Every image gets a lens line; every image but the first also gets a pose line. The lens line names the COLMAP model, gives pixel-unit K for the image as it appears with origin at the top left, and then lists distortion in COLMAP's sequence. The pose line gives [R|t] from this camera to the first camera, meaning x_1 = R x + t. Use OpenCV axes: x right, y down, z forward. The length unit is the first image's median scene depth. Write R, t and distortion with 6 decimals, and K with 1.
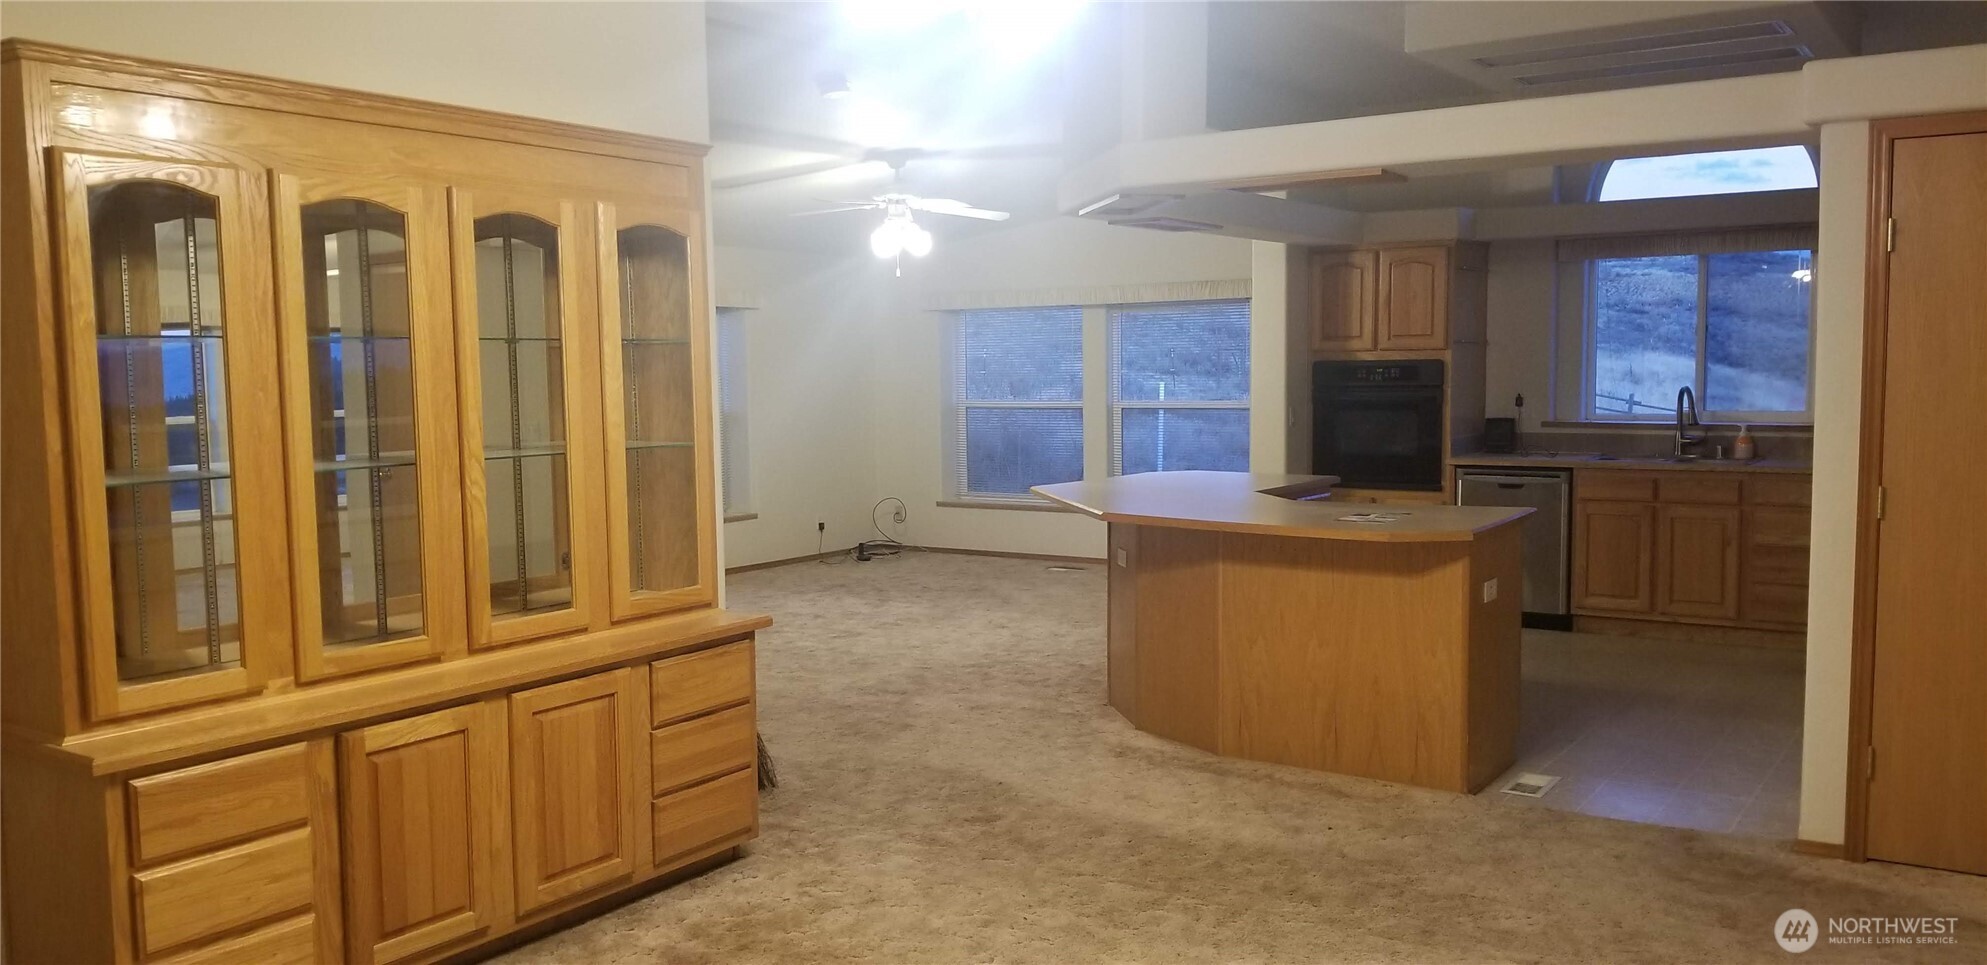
lens RADIAL K [[1526.4, 0, 993.5], [0, 1526.4, 482.5], [0, 0, 1]] dist [-0.010533, -0.006806]
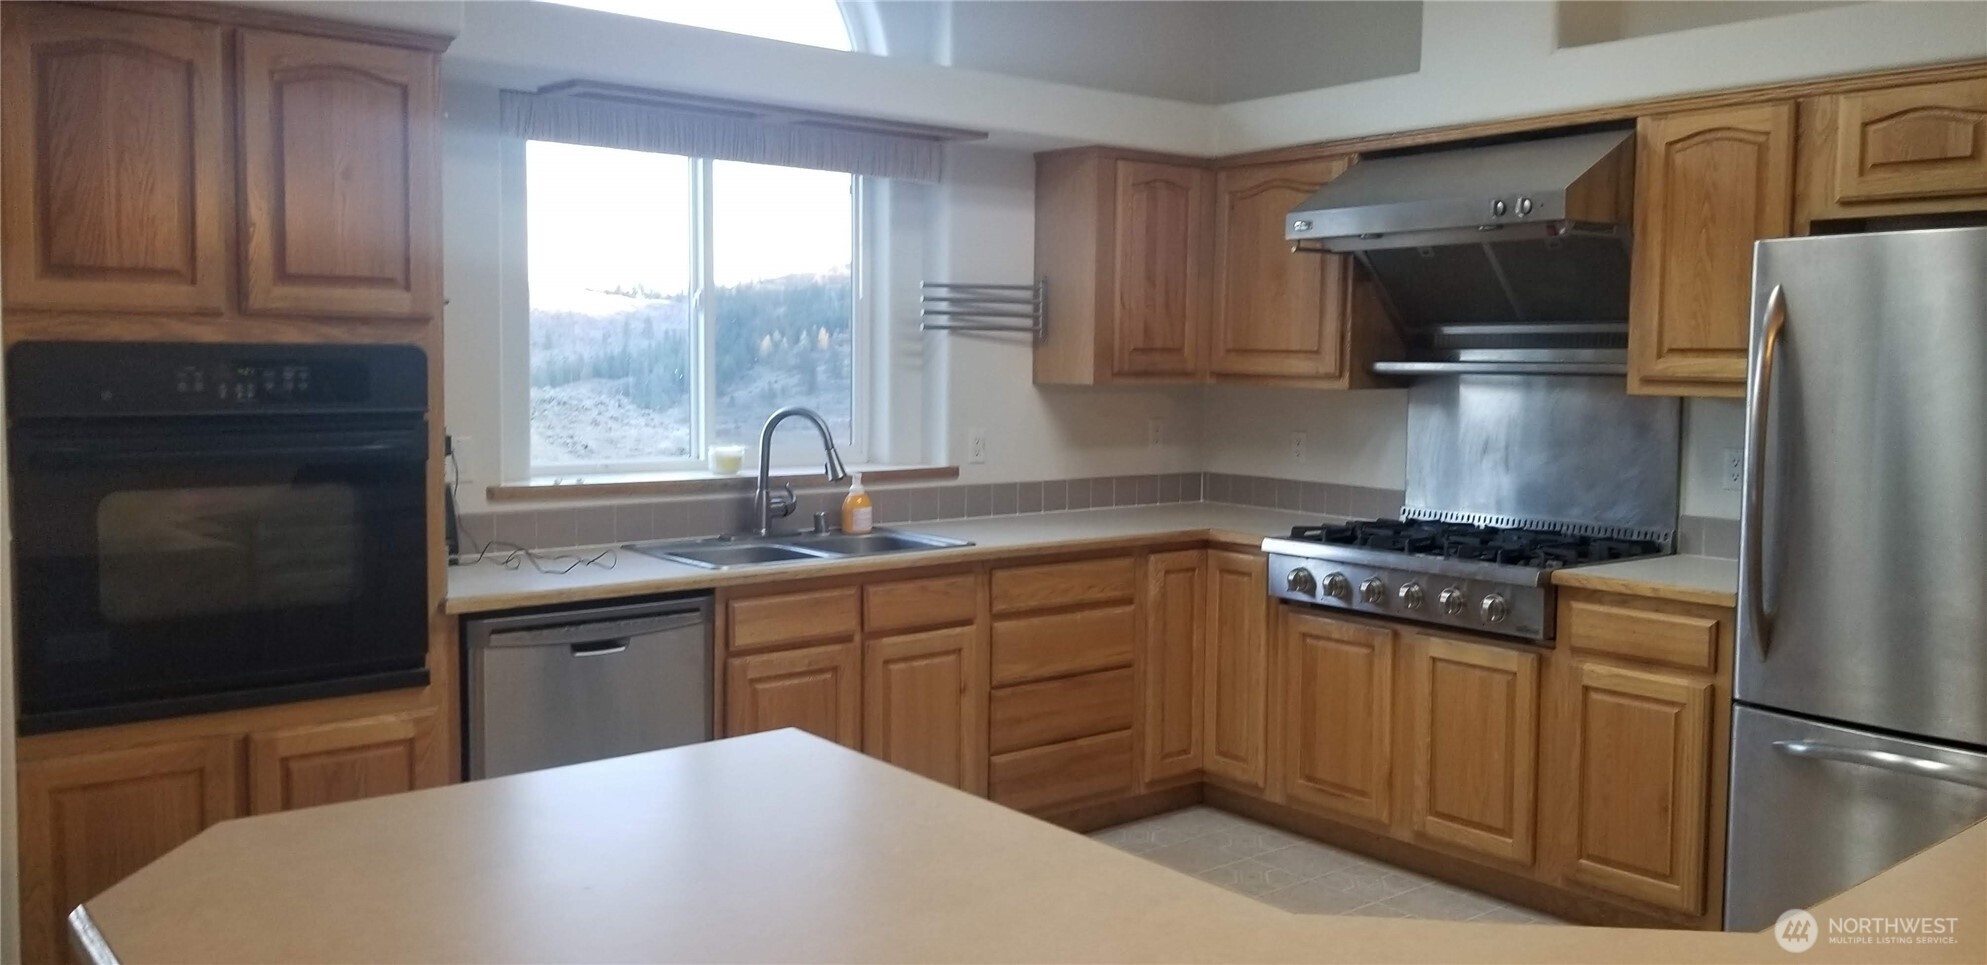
lens RADIAL K [[1493.3, 0, 1045.3], [0, 1493.3, 466.4], [0, 0, 1]] dist [-0.000966, -0.006341]
pose [[0.294898, -0.050454, 0.954196, -0.033812], [0.065410, 0.997328, 0.032520, -0.083457], [-0.953287, 0.052824, 0.297410, 1.174003]]
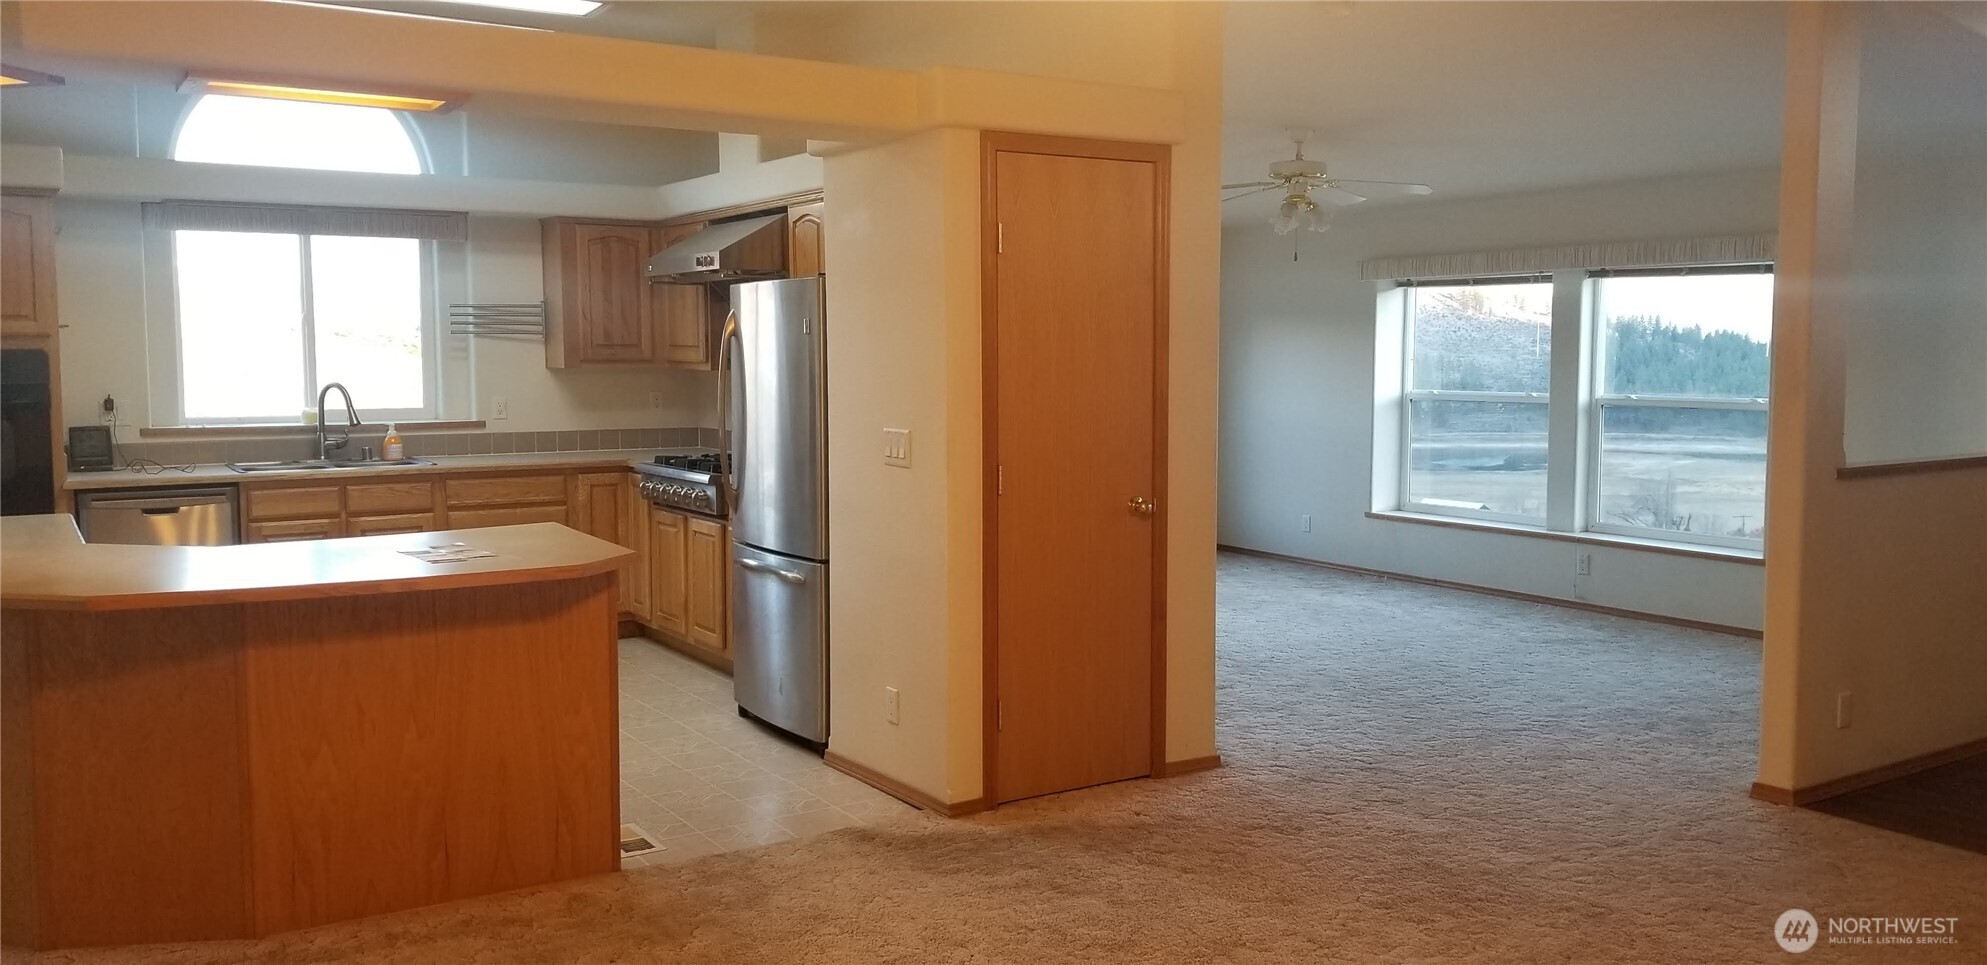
lens RADIAL K [[1493.3, 0, 1045.3], [0, 1493.3, 466.4], [0, 0, 1]] dist [-0.000966, -0.006341]
pose [[0.375132, -0.058786, 0.925106, -0.316419], [0.069427, 0.996966, 0.035199, -0.024994], [-0.924368, 0.051023, 0.378075, 0.436253]]
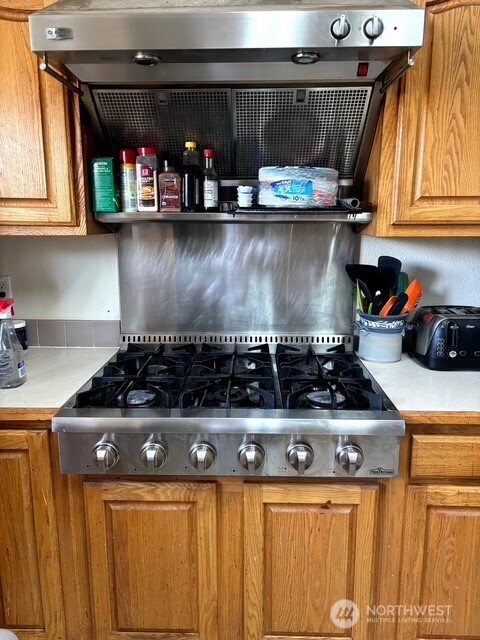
lens RADIAL K [[476.4, 0, 240.0], [0, 476.4, 320.0], [0, 0, 1]] dist [0.087824, -0.124140]
pose [[-0.507948, -0.171735, 0.844095, 0.579550], [0.077677, 0.966800, 0.243443, -0.104701], [-0.857878, 0.189223, -0.477744, 1.337391]]
